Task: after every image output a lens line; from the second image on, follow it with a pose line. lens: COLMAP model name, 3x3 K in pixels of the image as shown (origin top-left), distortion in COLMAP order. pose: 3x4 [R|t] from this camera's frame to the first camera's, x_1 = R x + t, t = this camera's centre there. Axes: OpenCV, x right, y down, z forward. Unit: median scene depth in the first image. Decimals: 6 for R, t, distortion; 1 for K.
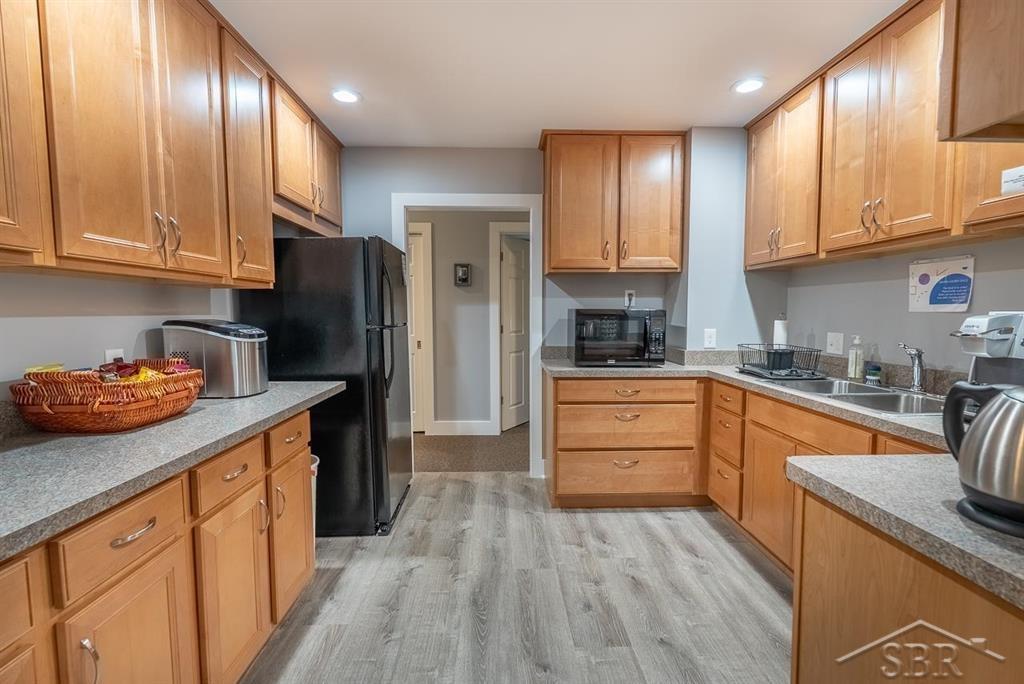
lens RADIAL K [[449.8, 0, 513.5], [0, 449.8, 340.4], [0, 0, 1]] dist [-0.003709, -0.000229]
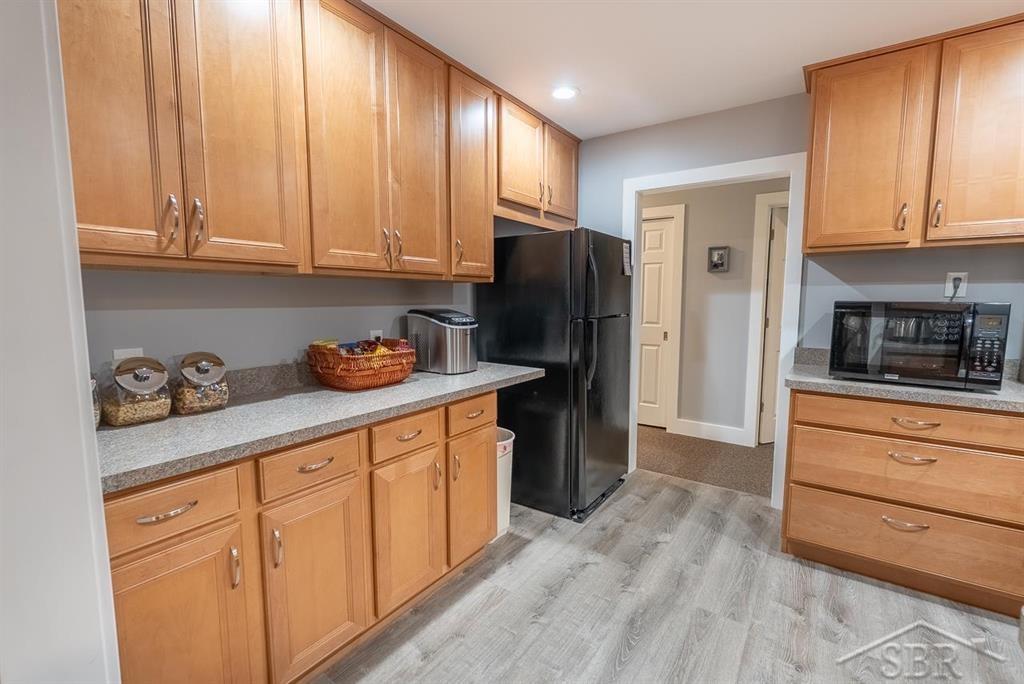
lens RADIAL K [[449.8, 0, 513.6], [0, 449.8, 340.4], [0, 0, 1]] dist [-0.003709, -0.000229]
pose [[0.800223, 0.059317, -0.596761, 0.181662], [-0.040903, 0.998178, 0.044368, -0.018149], [0.598306, -0.011095, 0.801191, 0.097786]]
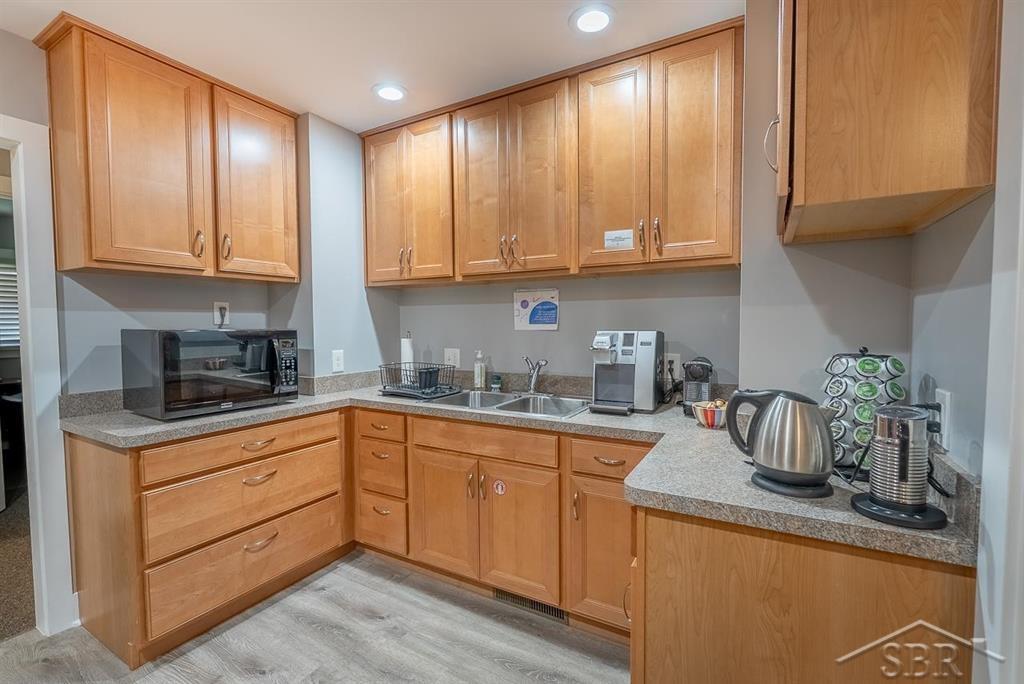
lens RADIAL K [[449.8, 0, 513.3], [0, 449.8, 341.5], [0, 0, 1]] dist [-0.003709, -0.000229]
pose [[0.522562, -0.036618, 0.851815, -0.157227], [0.058838, 0.998244, 0.006817, -0.033588], [-0.850569, 0.046556, 0.523799, 0.293092]]
